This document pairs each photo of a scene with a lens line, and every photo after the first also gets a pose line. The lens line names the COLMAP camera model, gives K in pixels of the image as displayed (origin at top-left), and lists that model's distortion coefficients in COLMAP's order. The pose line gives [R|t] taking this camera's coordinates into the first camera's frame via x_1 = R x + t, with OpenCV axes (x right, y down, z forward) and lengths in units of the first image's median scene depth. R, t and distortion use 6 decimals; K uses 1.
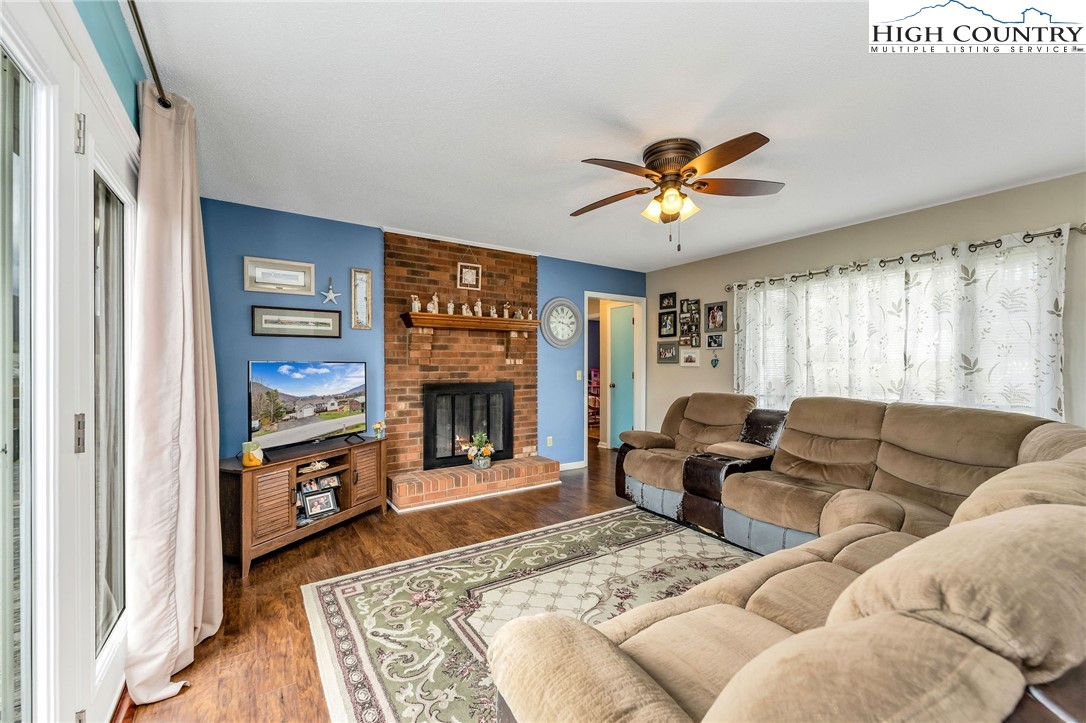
lens RADIAL K [[438.6, 0, 543.0], [0, 438.6, 361.5], [0, 0, 1]] dist [-0.002064, -0.000200]
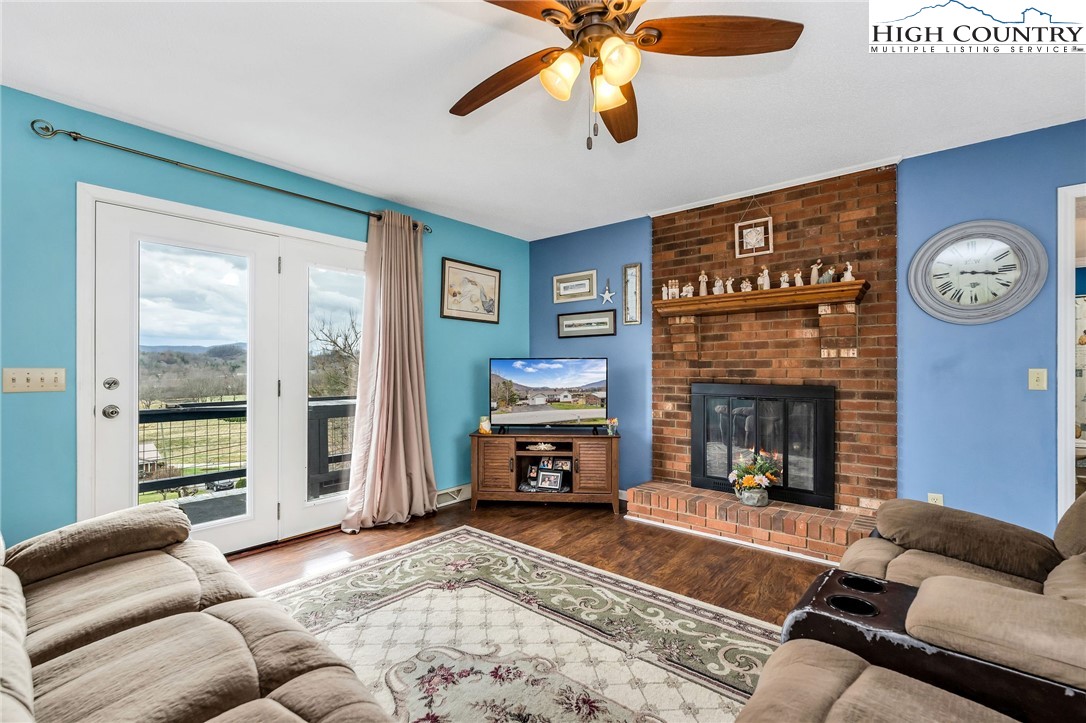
lens RADIAL K [[487.0, 0, 543.0], [0, 487.0, 361.5], [0, 0, 1]] dist [-0.003166, -0.000171]
pose [[0.270196, -0.010853, -0.962744, 0.622190], [0.011906, 0.999898, -0.007930, 0.016108], [0.962732, -0.009320, 0.270297, 0.541165]]
